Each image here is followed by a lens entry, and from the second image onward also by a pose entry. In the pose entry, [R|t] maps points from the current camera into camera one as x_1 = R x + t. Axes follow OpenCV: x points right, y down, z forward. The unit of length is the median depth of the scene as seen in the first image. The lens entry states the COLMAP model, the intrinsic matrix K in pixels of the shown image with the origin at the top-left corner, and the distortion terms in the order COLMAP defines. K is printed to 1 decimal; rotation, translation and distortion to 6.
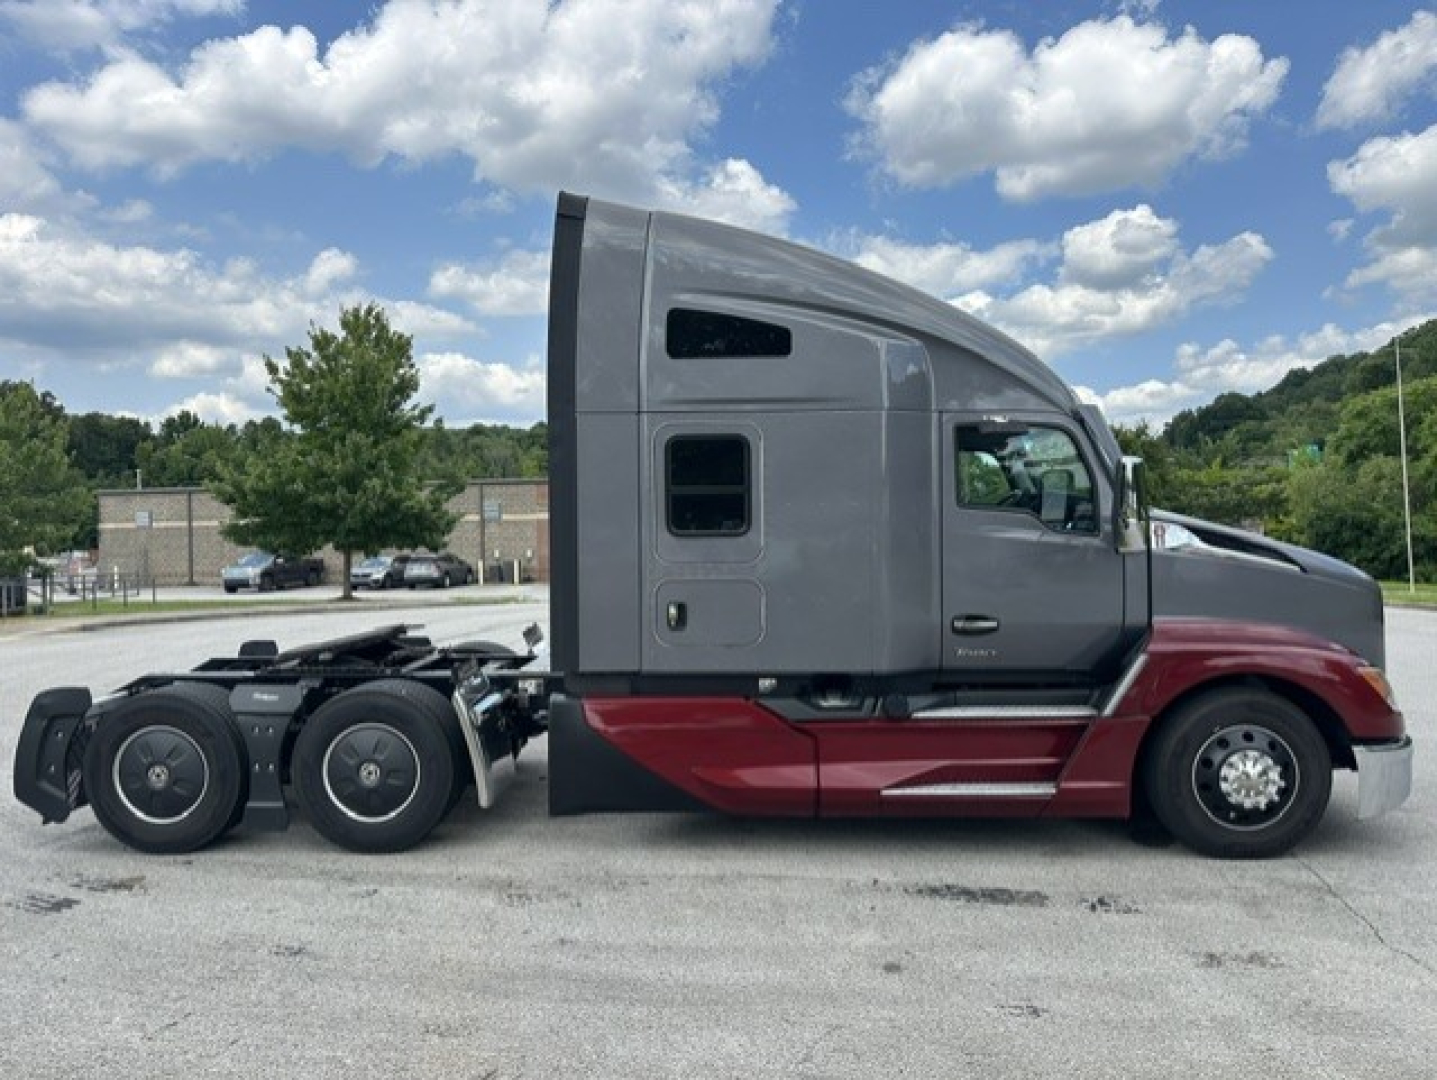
lens RADIAL K [[987.6, 0, 711.7], [0, 987.6, 537.4], [0, 0, 1]] dist [0.017116, -0.000146]
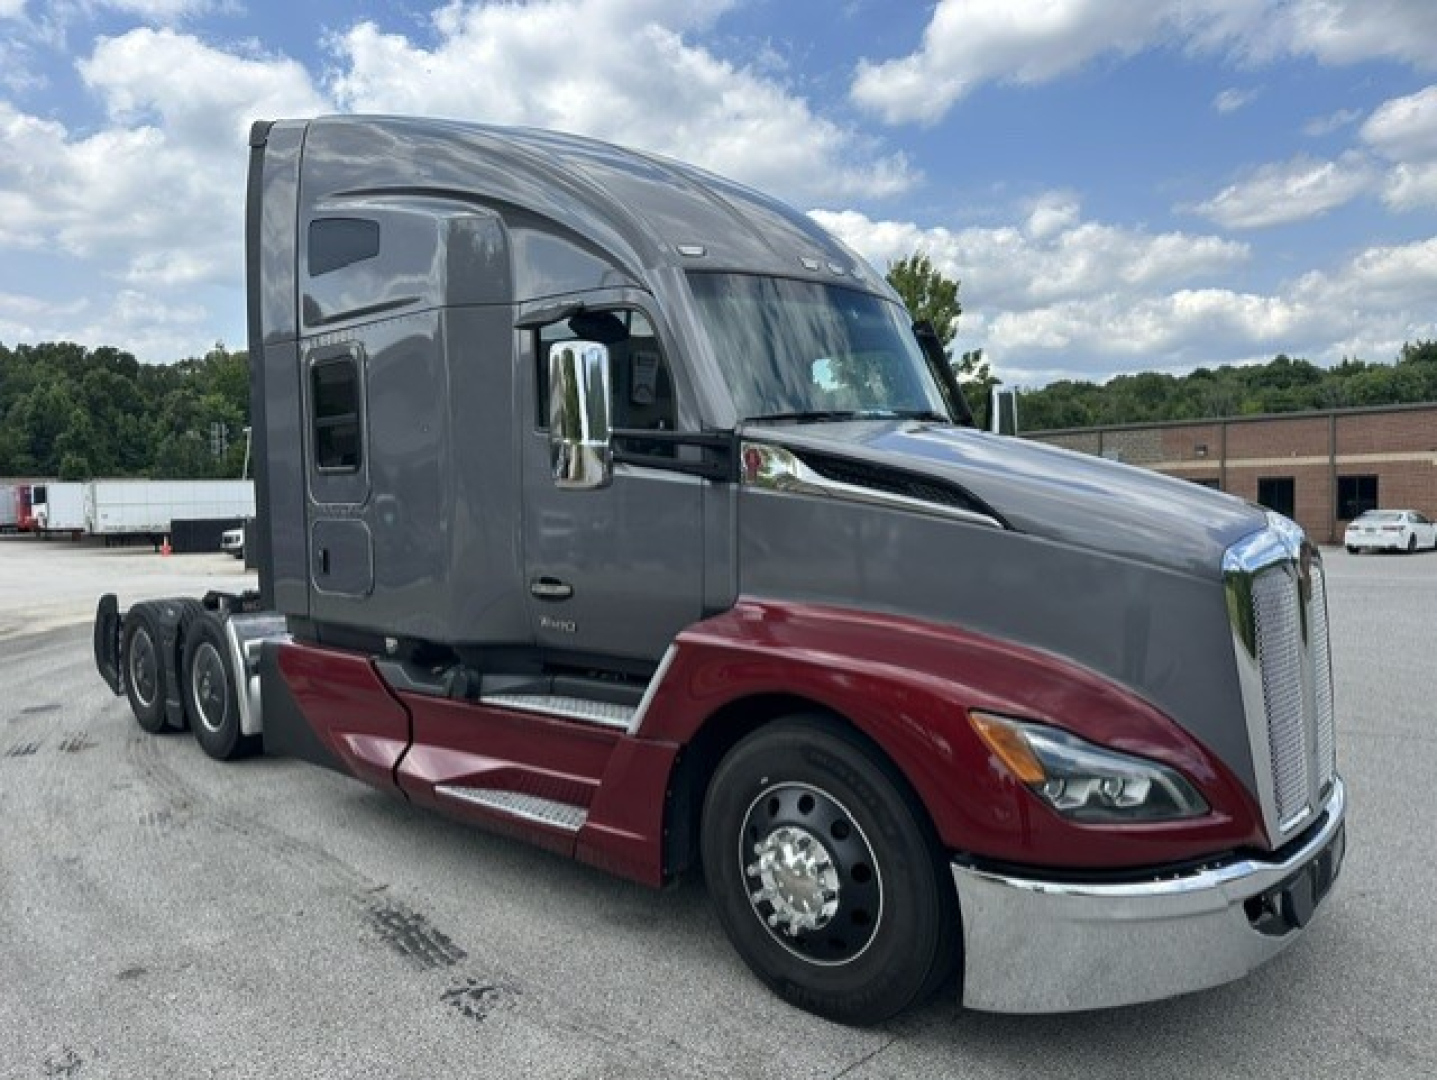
lens RADIAL K [[987.6, 0, 711.7], [0, 987.6, 537.4], [0, 0, 1]] dist [0.017116, -0.000146]
pose [[0.795667, 0.026225, -0.605167, 0.848394], [0.003367, 0.998855, 0.047712, 0.014669], [0.605726, -0.040001, 0.794668, 0.506562]]
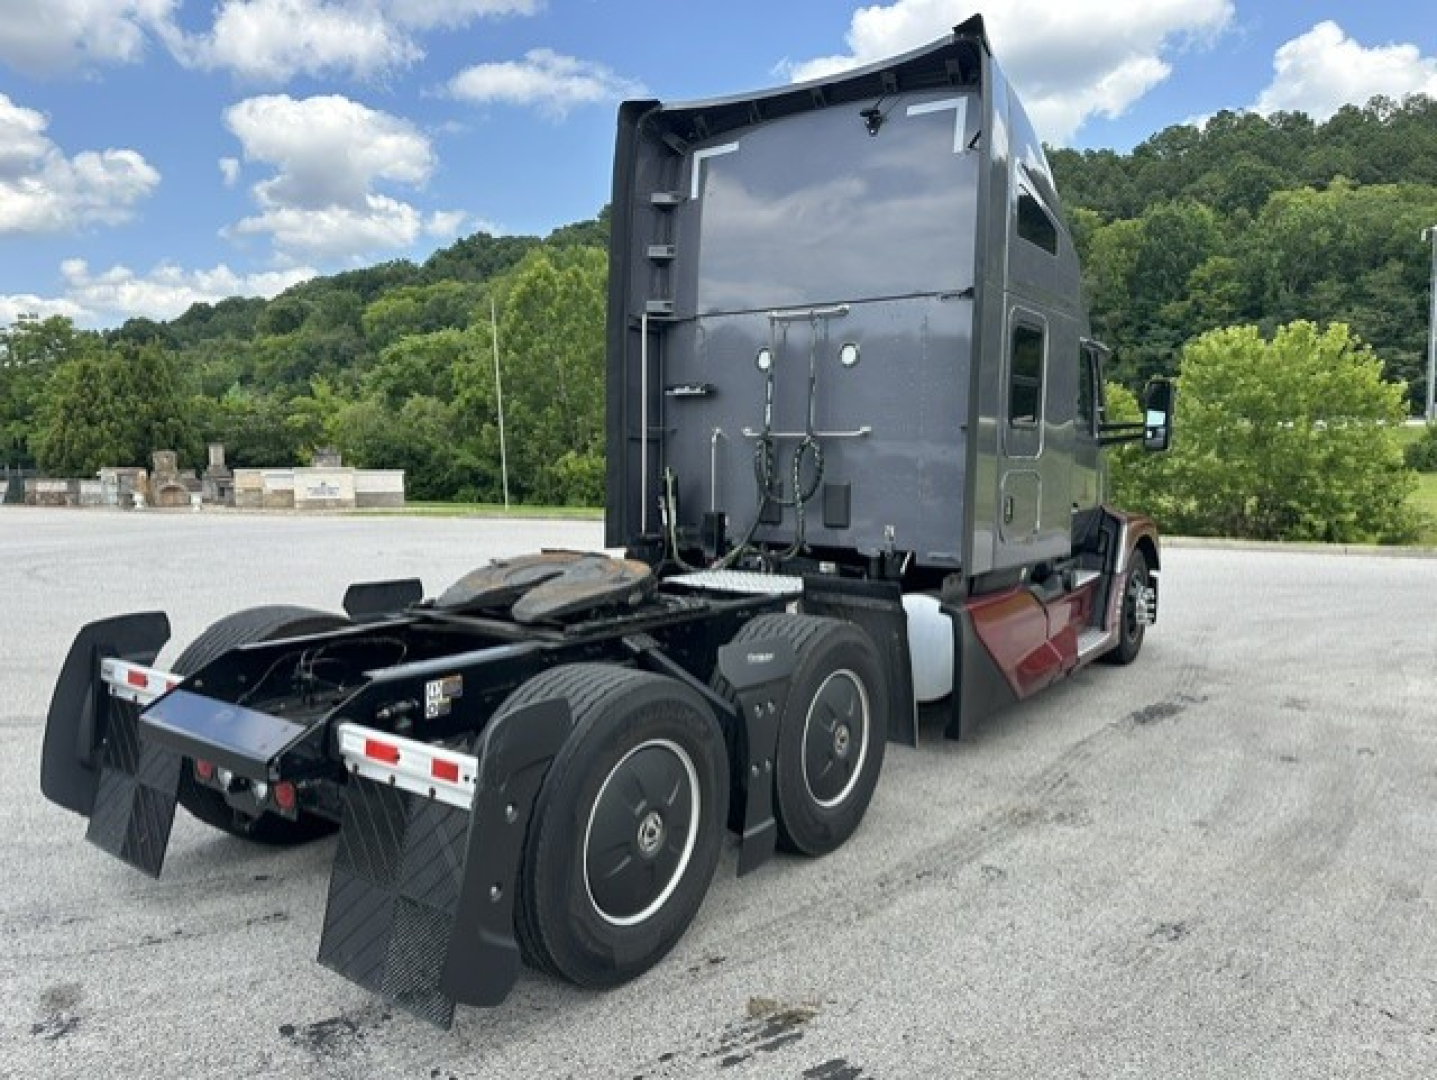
lens RADIAL K [[986.6, 0, 718.5], [0, 986.6, 540.0], [0, 0, 1]] dist [0.000264, -0.000837]
pose [[0.538512, -0.046918, 0.841311, -1.050810], [-0.015324, 0.997738, 0.065450, 0.052128], [-0.842479, -0.048138, 0.536575, 0.749635]]
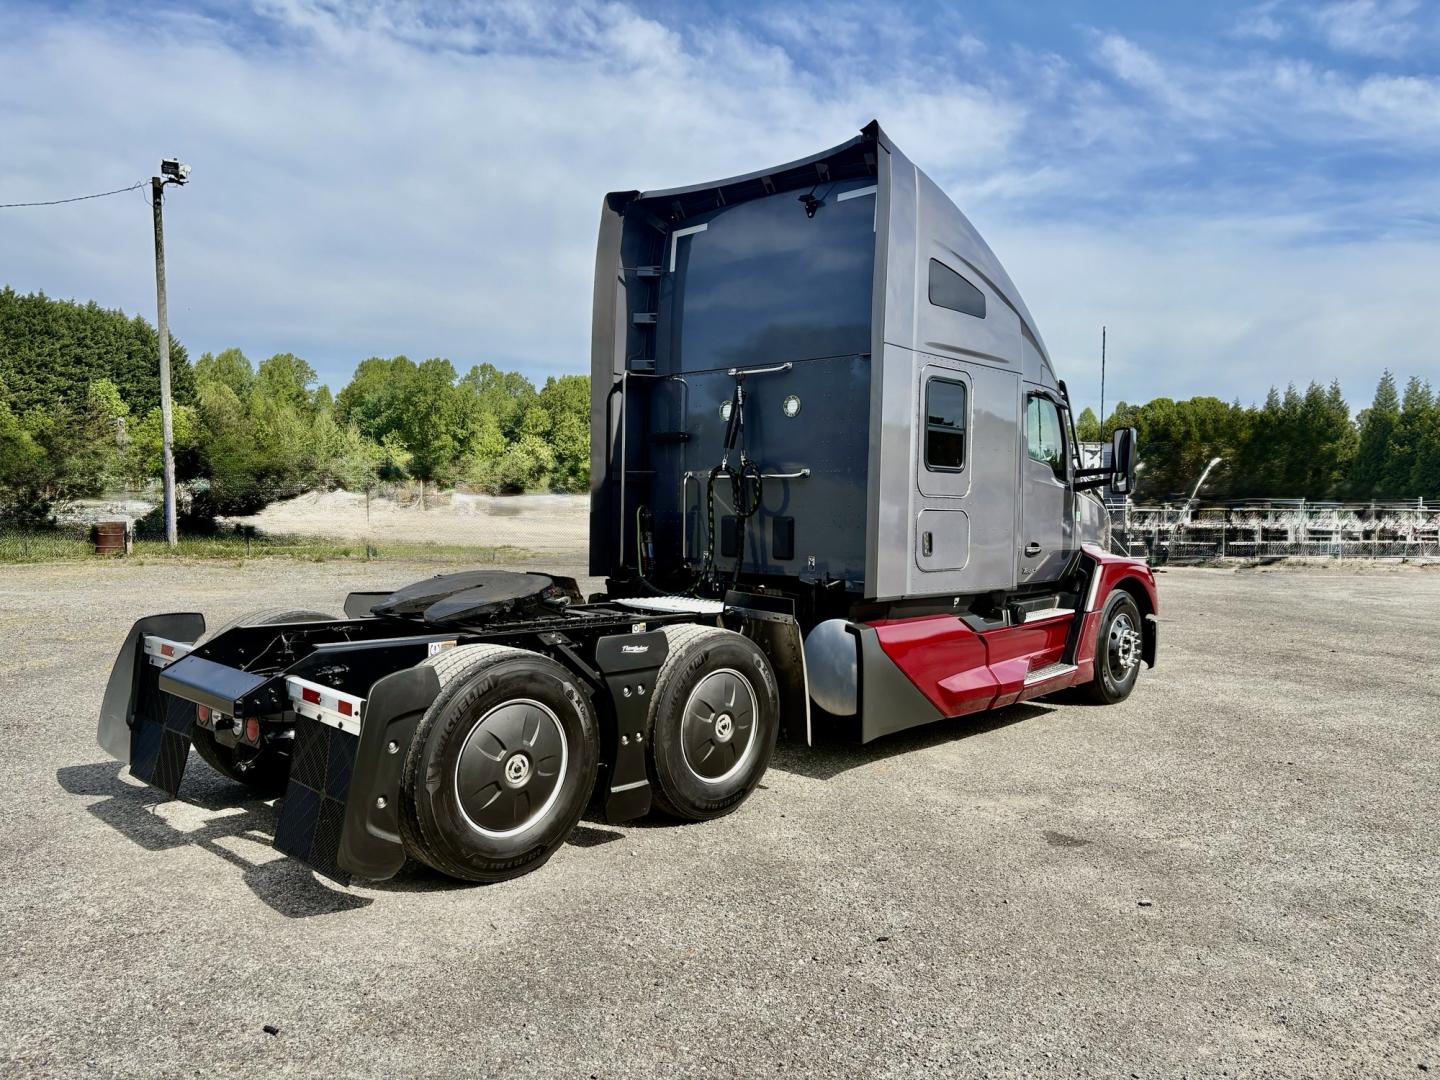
lens RADIAL K [[995.3, 0, 684.8], [0, 995.3, 542.2], [0, 0, 1]] dist [-0.001458, -0.001113]
pose [[0.656351, 0.004931, 0.754440, -1.077945], [-0.027870, 0.999455, 0.017714, 0.069514], [-0.753941, -0.032653, 0.656130, 0.503769]]
